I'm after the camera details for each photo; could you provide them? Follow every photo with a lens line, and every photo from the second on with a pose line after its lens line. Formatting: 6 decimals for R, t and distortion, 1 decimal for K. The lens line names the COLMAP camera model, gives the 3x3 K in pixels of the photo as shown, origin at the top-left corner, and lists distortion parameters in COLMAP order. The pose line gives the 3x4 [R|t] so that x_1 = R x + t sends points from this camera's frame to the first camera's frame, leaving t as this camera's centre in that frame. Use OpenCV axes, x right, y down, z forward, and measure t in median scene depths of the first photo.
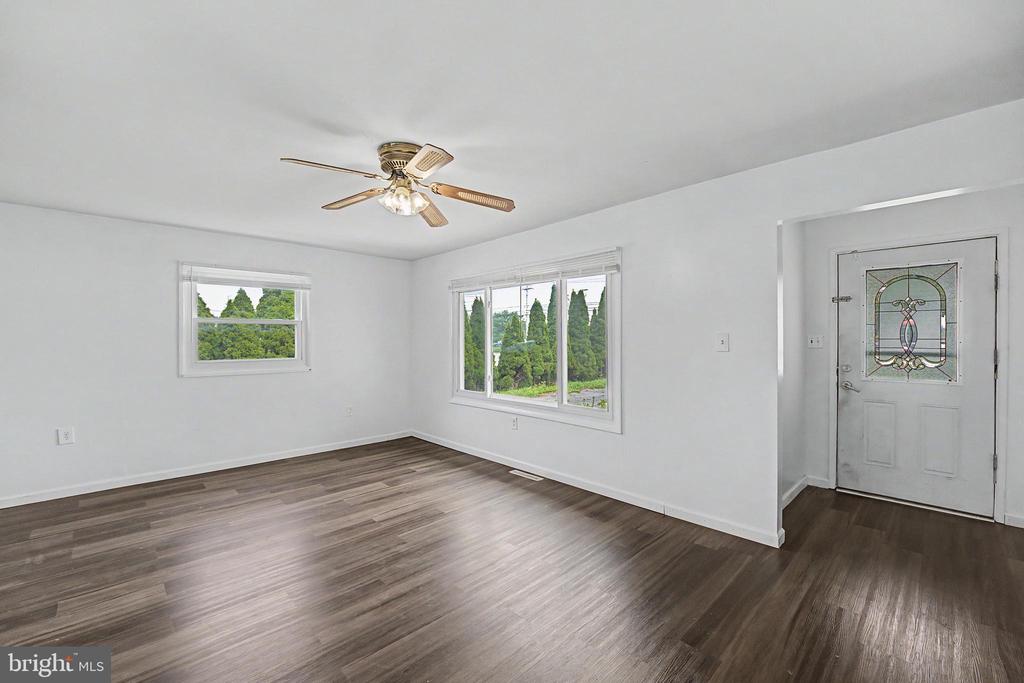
lens RADIAL K [[420.3, 0, 512.0], [0, 420.3, 341.5], [0, 0, 1]] dist [0.000895, -0.007993]
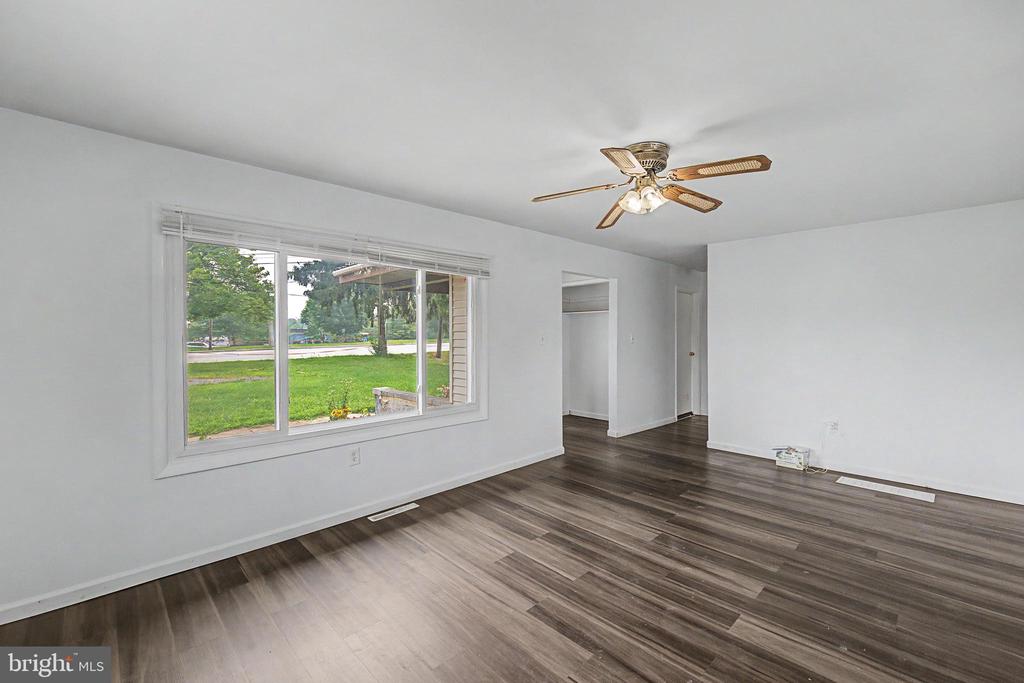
lens RADIAL K [[430.0, 0, 512.0], [0, 430.0, 341.5], [0, 0, 1]] dist [0.001082, -0.008437]
pose [[0.000041, -0.010953, 0.999940, -0.785039], [0.010725, 0.999883, 0.010952, -0.004461], [-0.999942, 0.010724, 0.000159, 0.801476]]
